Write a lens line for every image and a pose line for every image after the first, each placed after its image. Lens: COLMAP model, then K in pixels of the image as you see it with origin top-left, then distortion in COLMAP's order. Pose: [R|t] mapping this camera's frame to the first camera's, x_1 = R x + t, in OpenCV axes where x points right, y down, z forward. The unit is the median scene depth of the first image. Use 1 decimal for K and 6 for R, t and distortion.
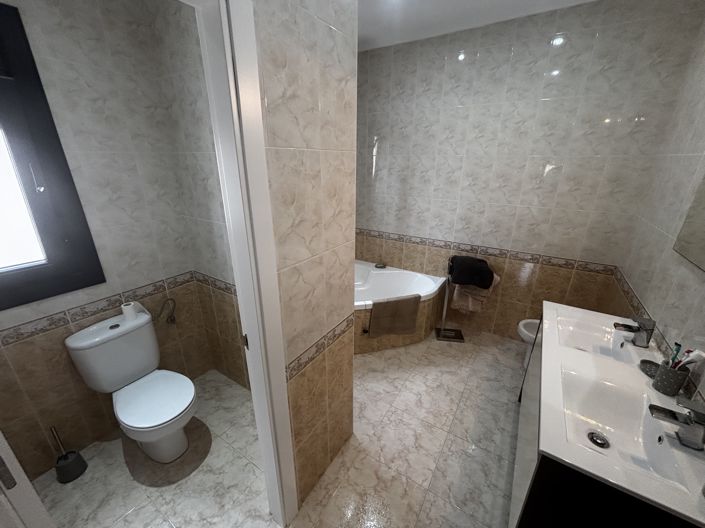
lens RADIAL K [[284.4, 0, 351.6], [0, 284.4, 264.4], [0, 0, 1]] dist [-0.002148, -0.000114]
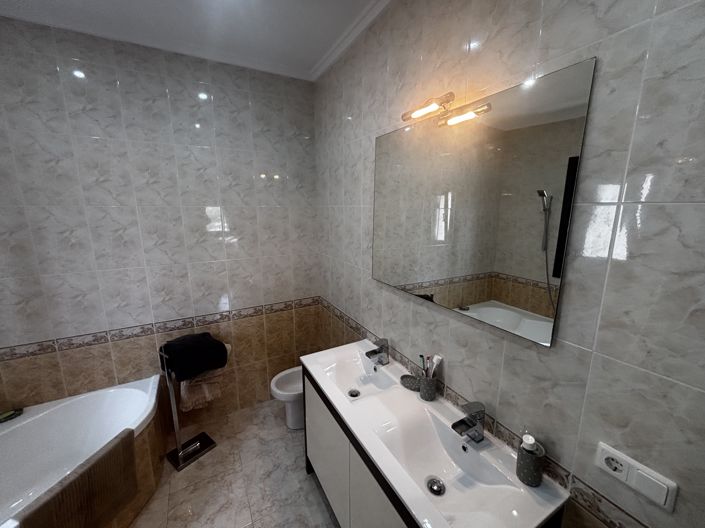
lens RADIAL K [[284.4, 0, 351.6], [0, 284.4, 264.4], [0, 0, 1]] dist [-0.002148, -0.000114]
pose [[0.477449, -0.181395, 0.859732, 0.012588], [0.312176, 0.949641, 0.026999, -0.087795], [-0.821334, 0.255497, 0.510032, 0.213096]]
